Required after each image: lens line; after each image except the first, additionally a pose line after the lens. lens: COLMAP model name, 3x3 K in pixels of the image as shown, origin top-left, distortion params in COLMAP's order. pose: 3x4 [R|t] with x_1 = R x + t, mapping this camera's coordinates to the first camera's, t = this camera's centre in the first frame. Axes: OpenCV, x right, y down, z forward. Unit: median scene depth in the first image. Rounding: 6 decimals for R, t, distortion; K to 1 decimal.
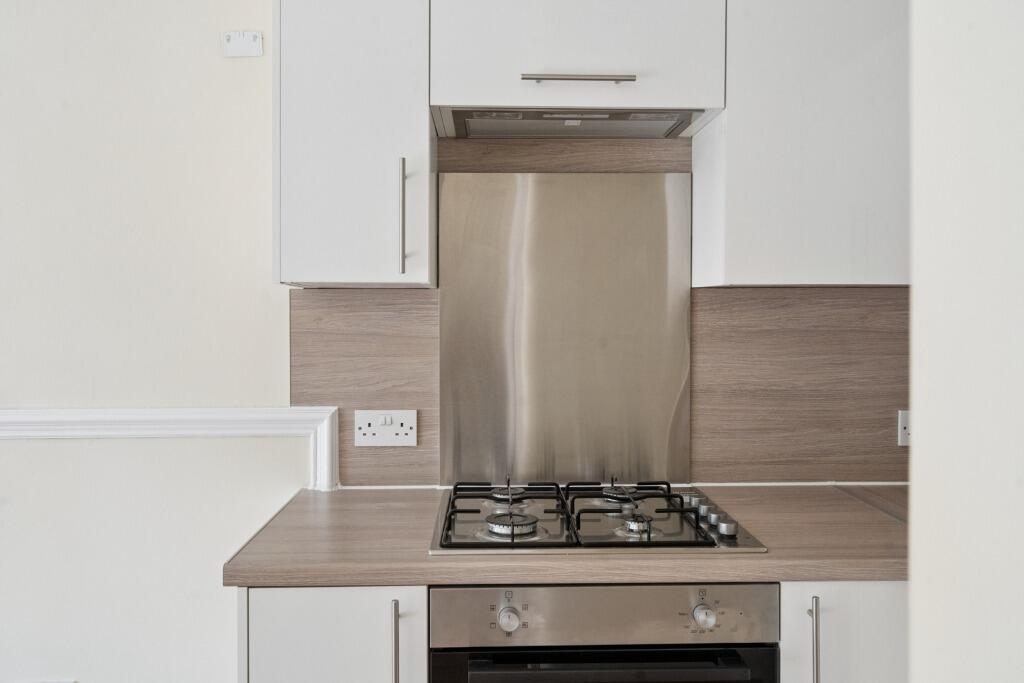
lens RADIAL K [[862.7, 0, 512.0], [0, 862.7, 341.5], [0, 0, 1]] dist [-0.004232, -0.000710]
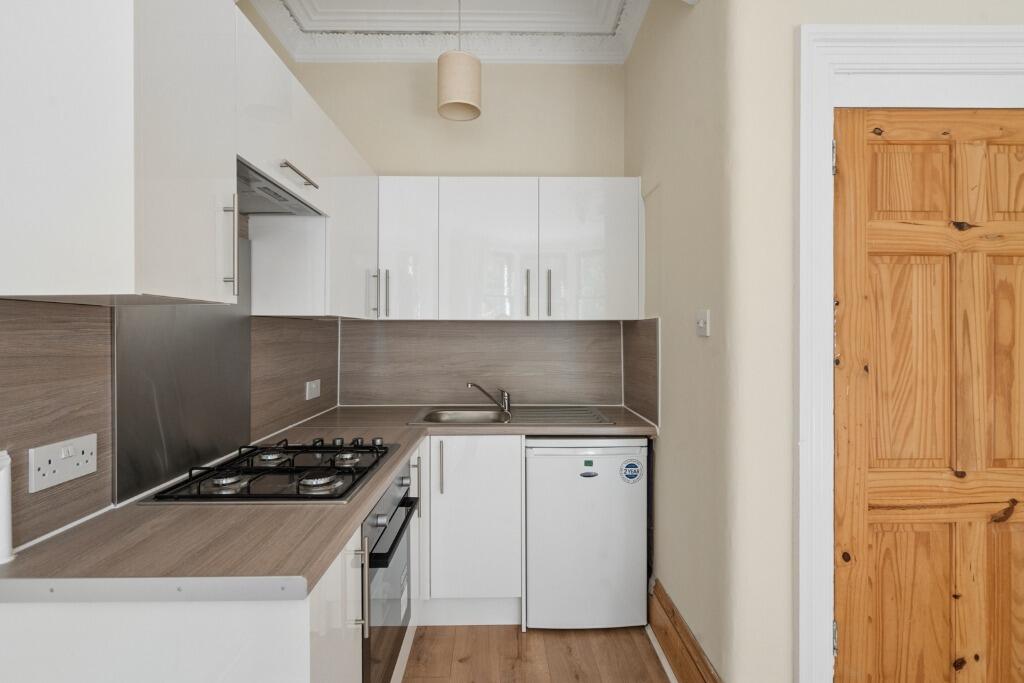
lens RADIAL K [[452.5, 0, 512.0], [0, 452.5, 341.5], [0, 0, 1]] dist [-0.000097, 0.000103]
pose [[0.009927, -0.014207, 0.999850, -0.604480], [0.014217, 0.999800, 0.014065, -0.022363], [-0.999850, 0.014075, 0.010127, 0.534539]]
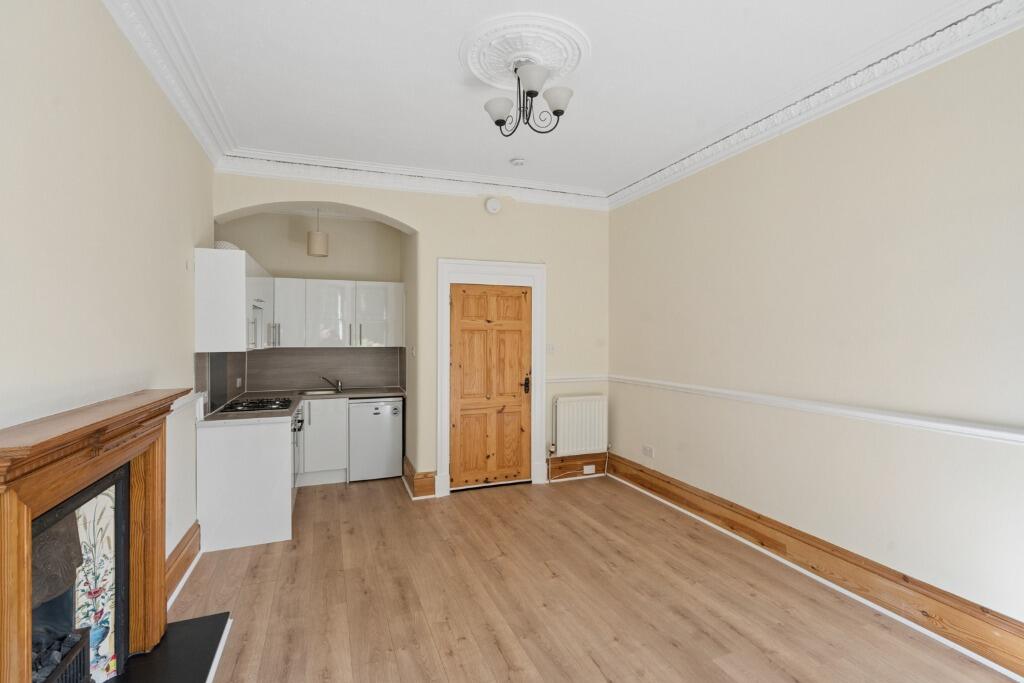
lens RADIAL K [[477.4, 0, 512.0], [0, 477.4, 341.5], [0, 0, 1]] dist [0.001334, 0.000056]
pose [[-0.317305, -0.003804, 0.948316, -1.998519], [0.012734, 0.999885, 0.008272, -0.090536], [-0.948238, 0.014701, -0.317220, 0.499980]]
